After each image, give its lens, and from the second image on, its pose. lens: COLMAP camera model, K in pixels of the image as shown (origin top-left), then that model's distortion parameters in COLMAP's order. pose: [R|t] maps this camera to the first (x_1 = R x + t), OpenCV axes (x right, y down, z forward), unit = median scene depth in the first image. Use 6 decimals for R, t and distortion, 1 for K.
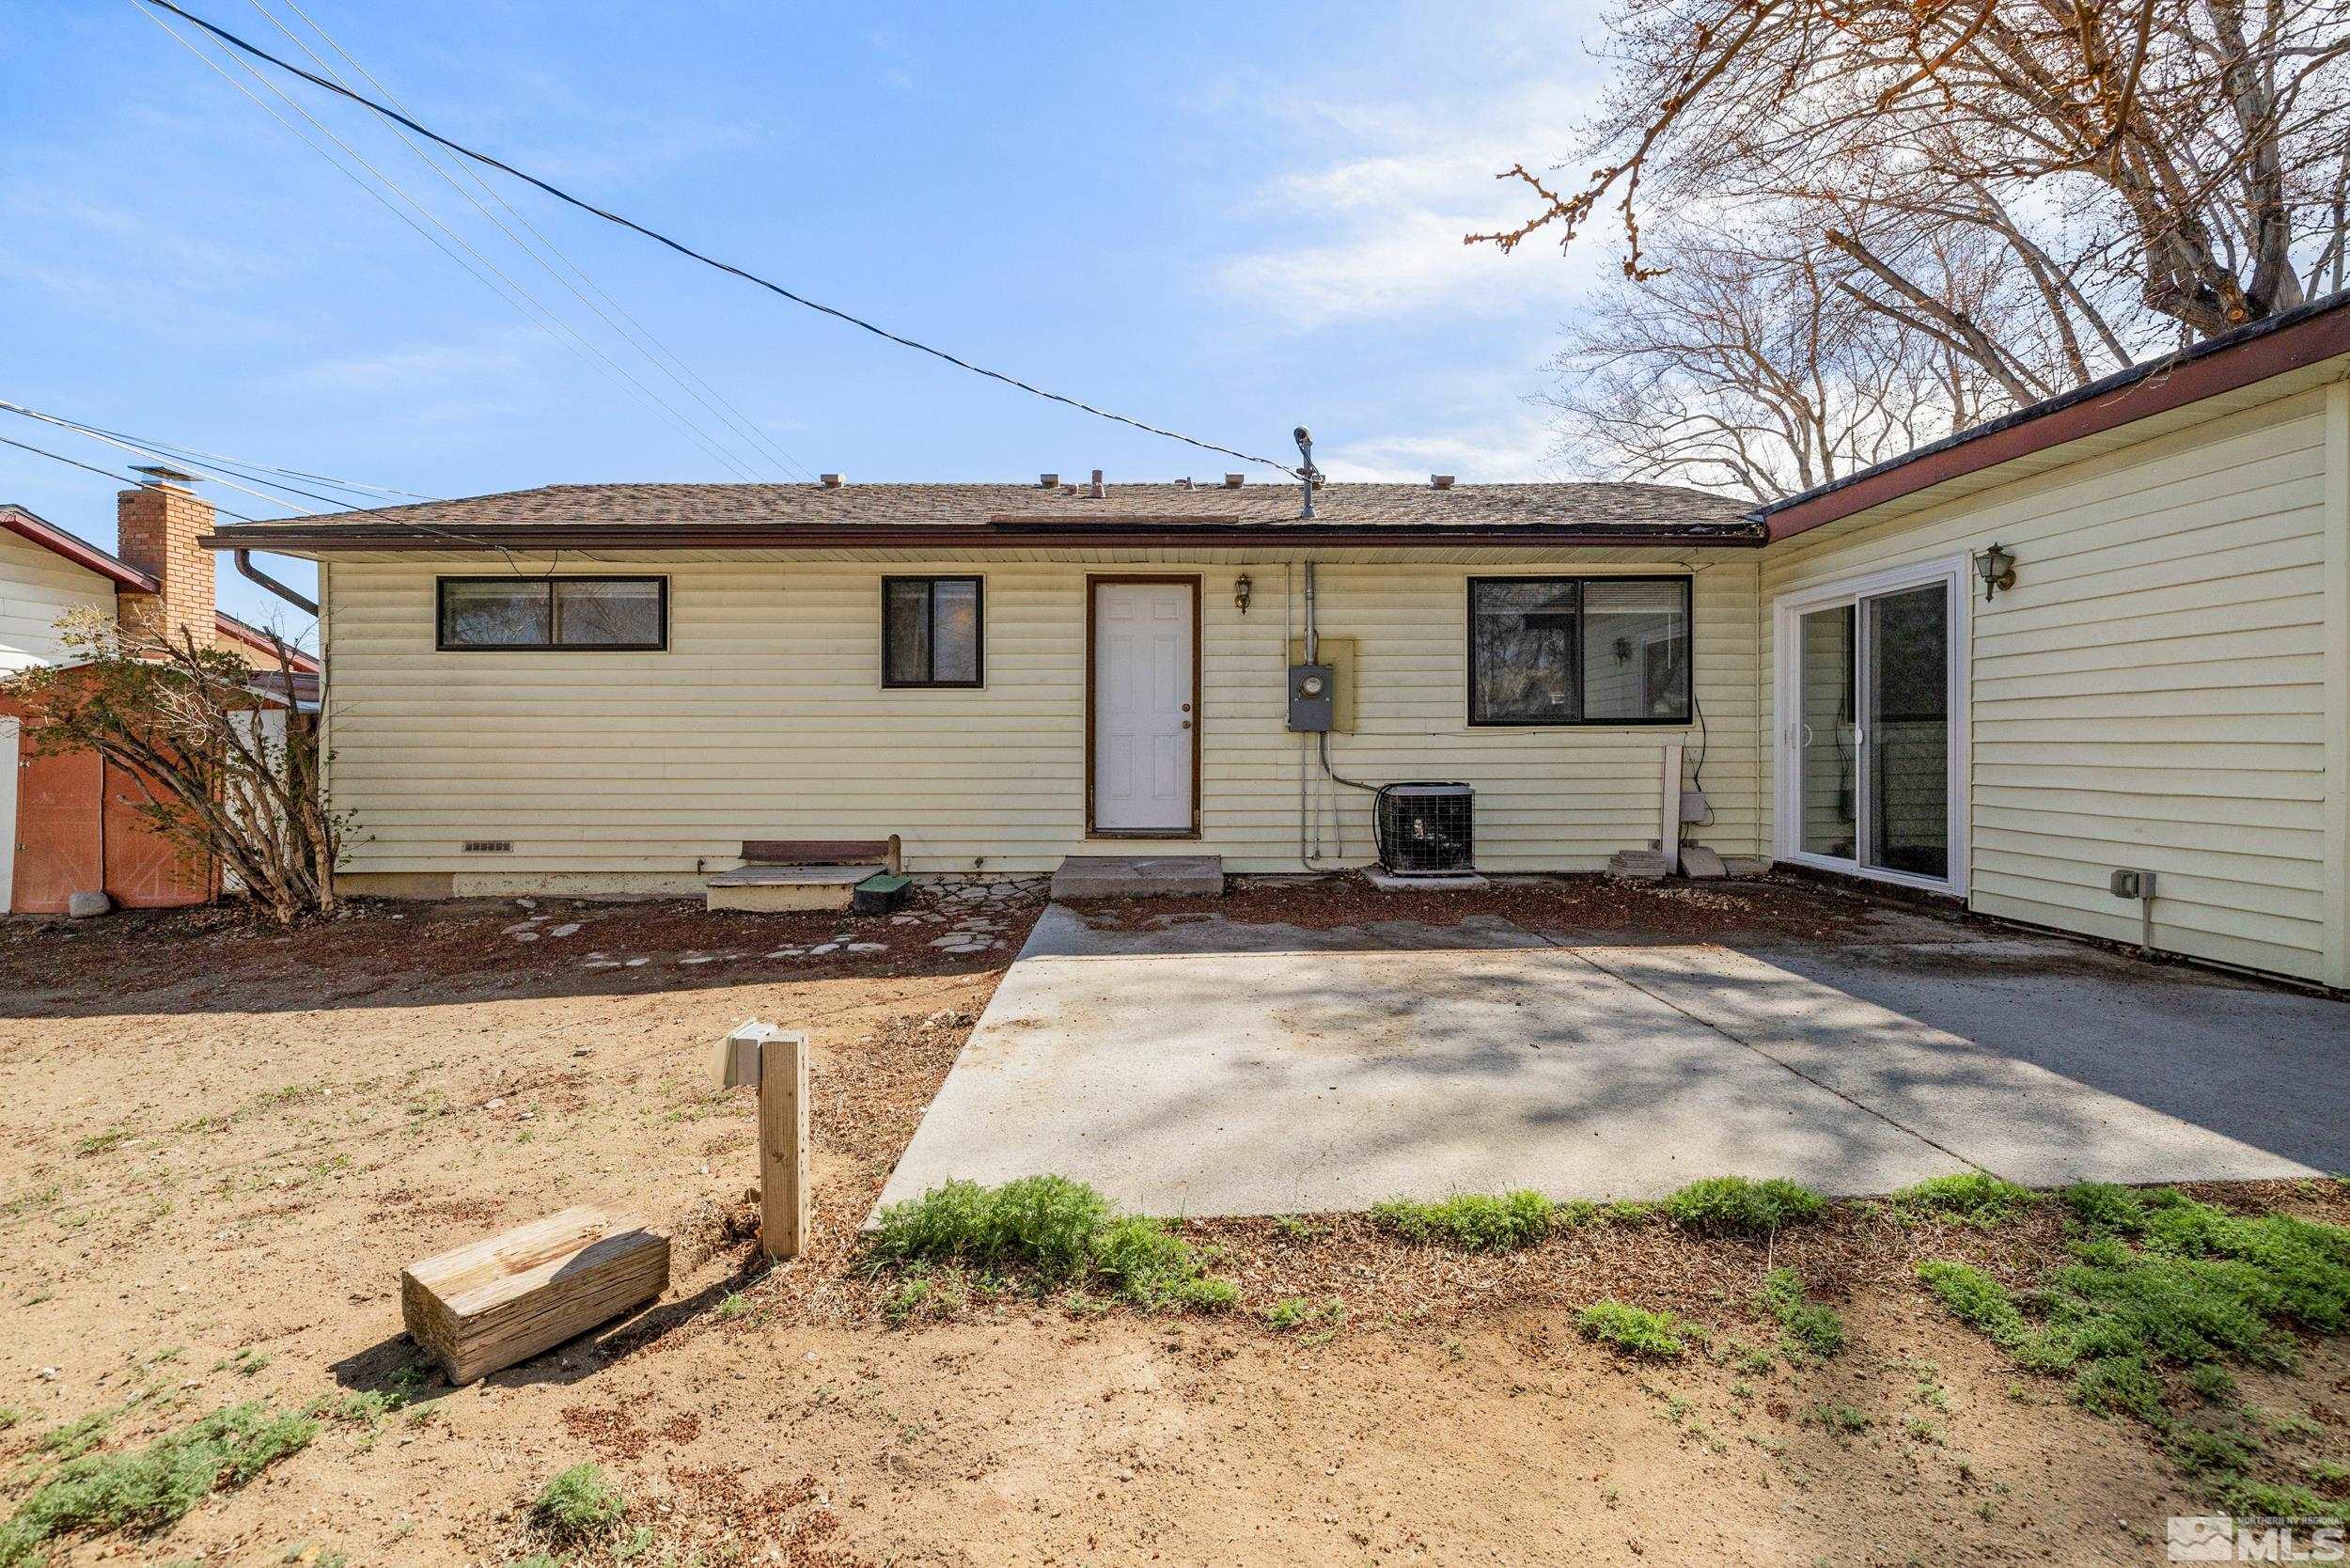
lens RADIAL K [[1001.0, 0, 1152.8], [0, 1001.0, 766.5], [0, 0, 1]] dist [0.007230, 0.000653]
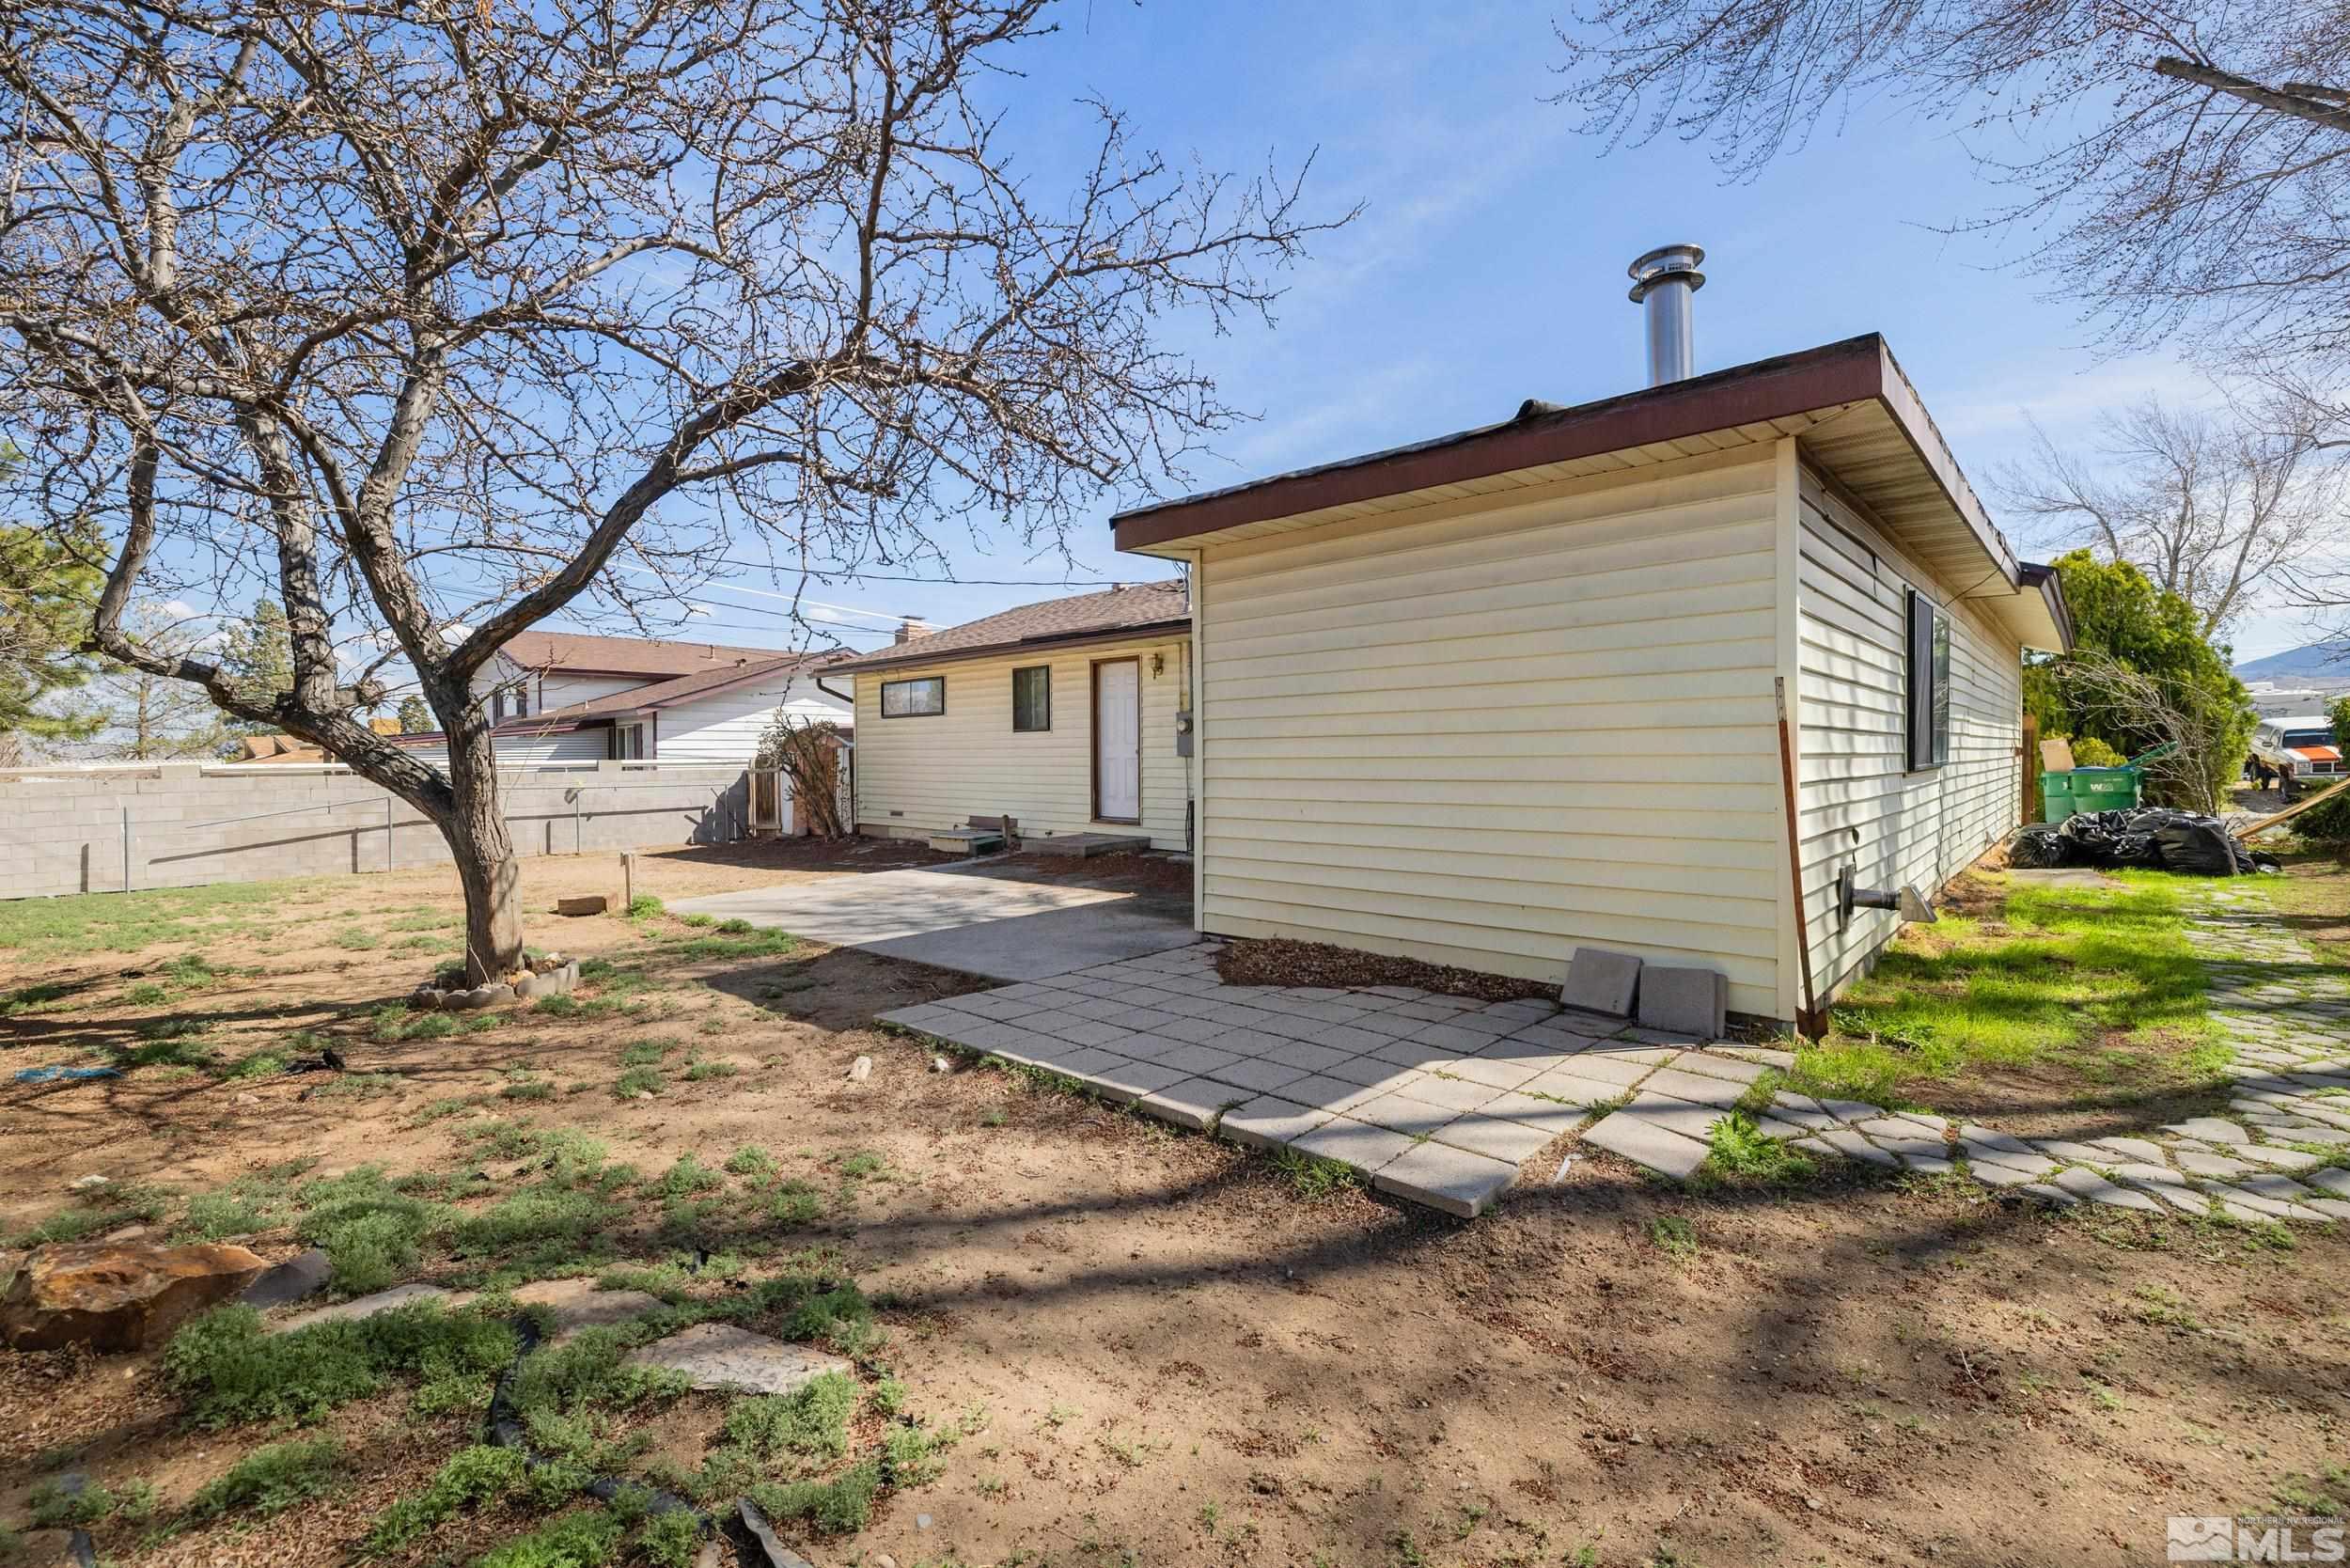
lens RADIAL K [[1001.0, 0, 1152.8], [0, 1001.0, 766.5], [0, 0, 1]] dist [0.007230, 0.000653]
pose [[0.718205, 0.004637, -0.695816, 1.140280], [-0.013564, 0.999881, -0.007337, -0.007799], [0.695699, 0.014708, 0.718183, -0.097581]]
